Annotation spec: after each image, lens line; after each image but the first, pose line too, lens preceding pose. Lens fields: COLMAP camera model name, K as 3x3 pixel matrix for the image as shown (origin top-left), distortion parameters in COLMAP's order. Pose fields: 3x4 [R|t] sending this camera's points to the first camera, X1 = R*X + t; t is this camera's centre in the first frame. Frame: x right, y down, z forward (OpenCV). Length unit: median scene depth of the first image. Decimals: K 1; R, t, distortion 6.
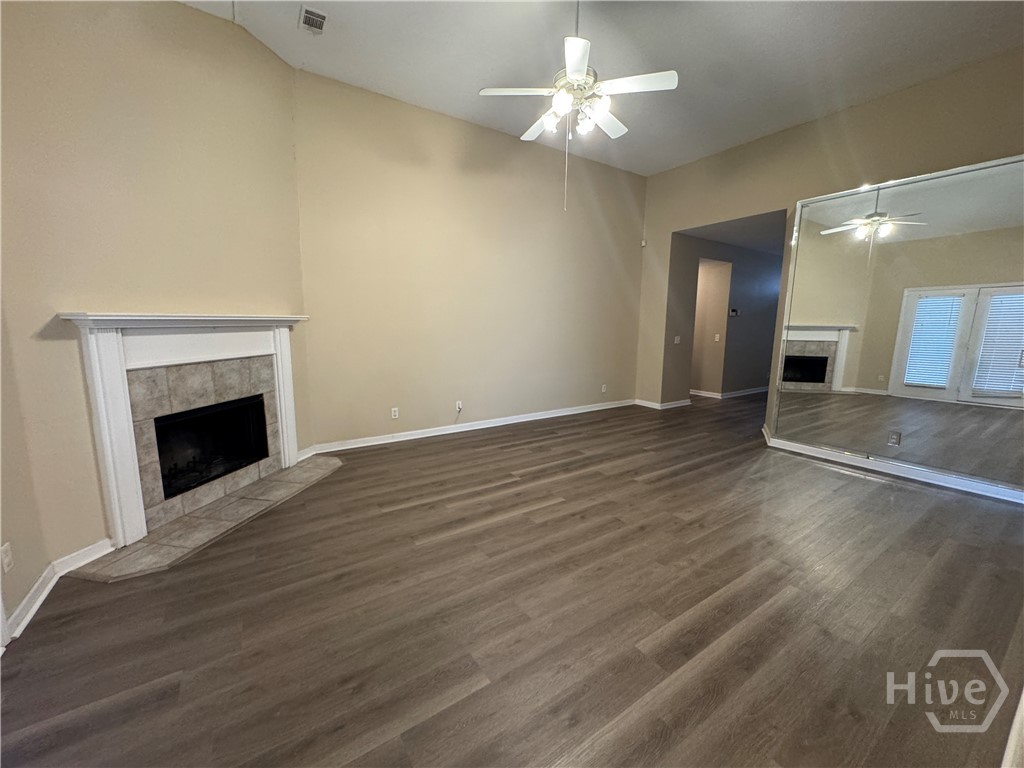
lens RADIAL K [[405.7, 0, 512.0], [0, 405.7, 388.7], [0, 0, 1]] dist [-0.004440, -0.000056]
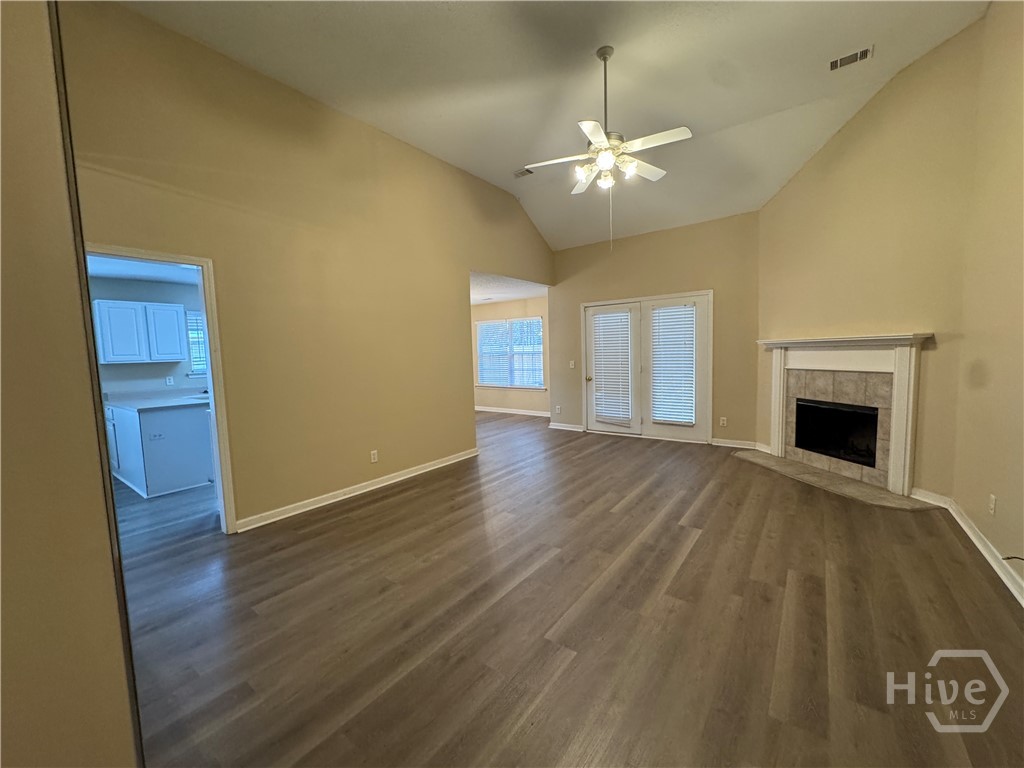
lens RADIAL K [[405.7, 0, 512.6], [0, 405.7, 383.7], [0, 0, 1]] dist [-0.004440, -0.000056]
pose [[-0.942954, 0.047590, -0.329505, 0.674601], [-0.030731, 0.973063, 0.228483, -0.277990], [0.331502, 0.225575, -0.916091, 1.730076]]
